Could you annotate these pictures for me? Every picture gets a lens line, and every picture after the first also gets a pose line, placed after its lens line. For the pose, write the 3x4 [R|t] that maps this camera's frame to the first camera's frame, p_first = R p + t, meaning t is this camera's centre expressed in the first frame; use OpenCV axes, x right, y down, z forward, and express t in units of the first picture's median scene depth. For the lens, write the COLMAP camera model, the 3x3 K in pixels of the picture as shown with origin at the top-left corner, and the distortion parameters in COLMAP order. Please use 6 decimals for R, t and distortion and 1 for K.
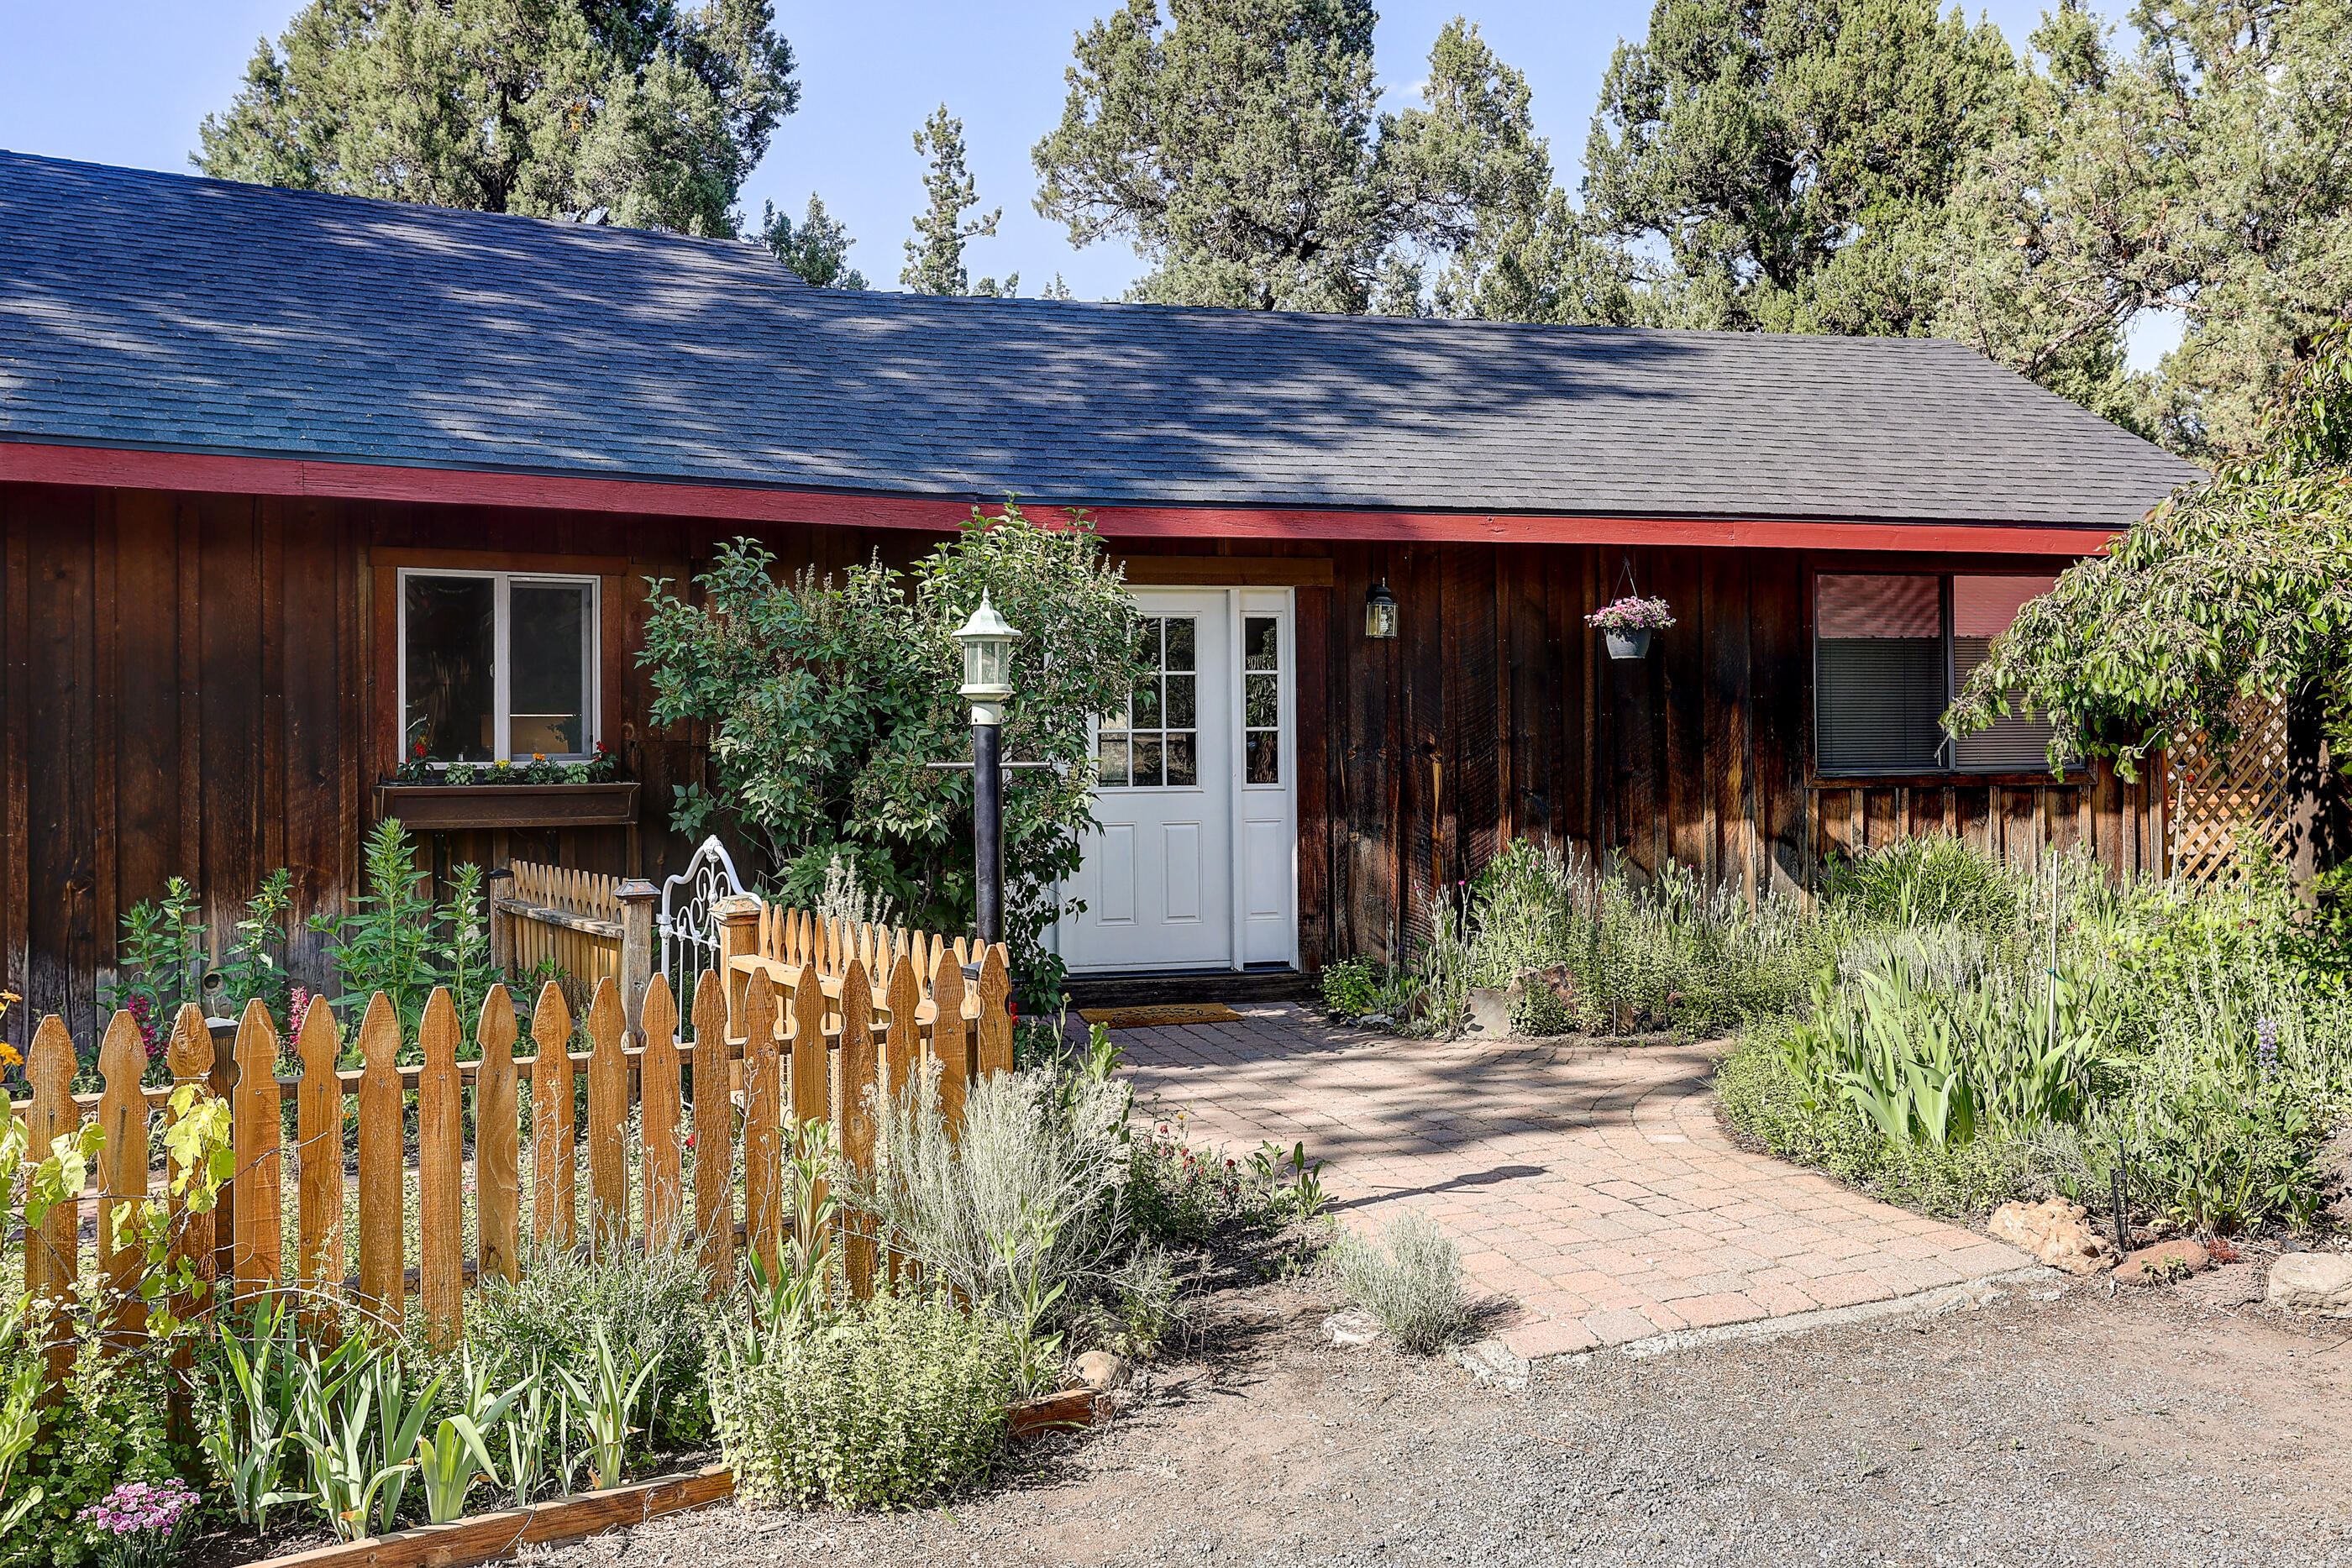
lens RADIAL K [[2014.1, 0, 1189.8], [0, 2014.1, 738.7], [0, 0, 1]] dist [-0.010898, 0.038898]
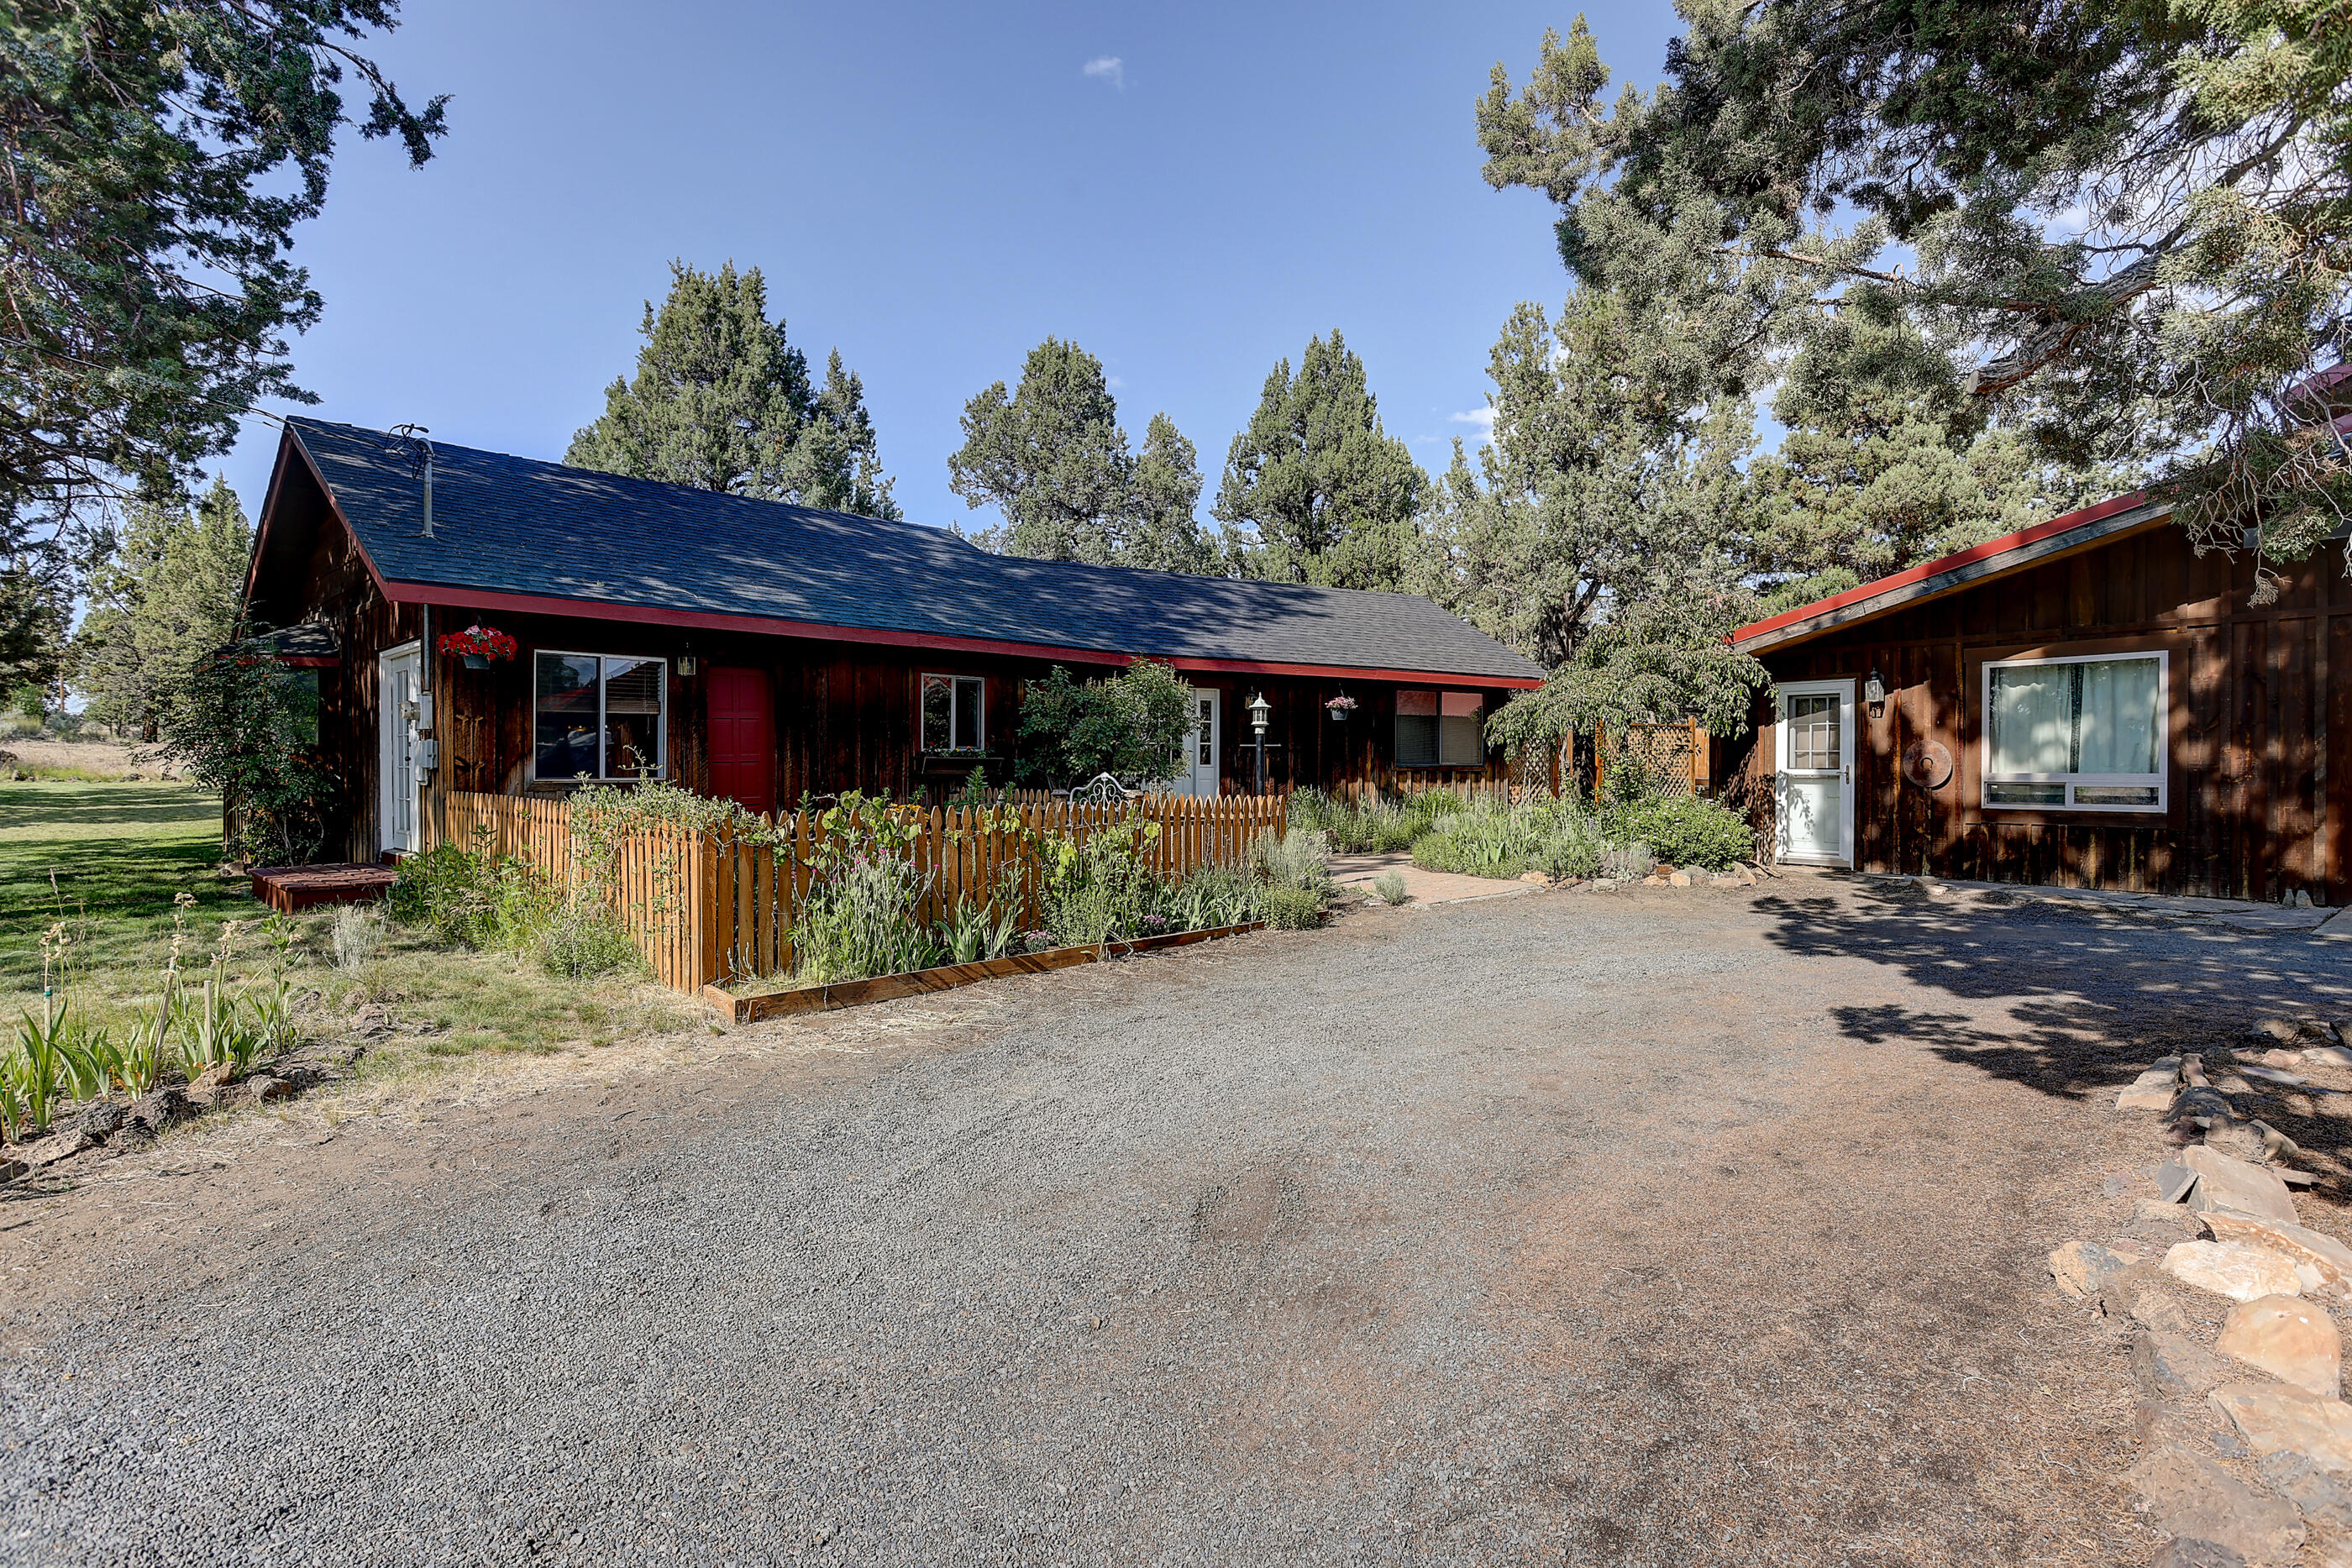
lens RADIAL K [[1155.6, 0, 1186.4], [0, 1155.6, 764.9], [0, 0, 1]] dist [-0.055054, -0.000693]
pose [[0.967961, 0.013997, 0.250712, -0.344142], [-0.013875, 0.999901, -0.002257, 0.024944], [-0.250719, -0.001294, 0.968059, -0.413545]]
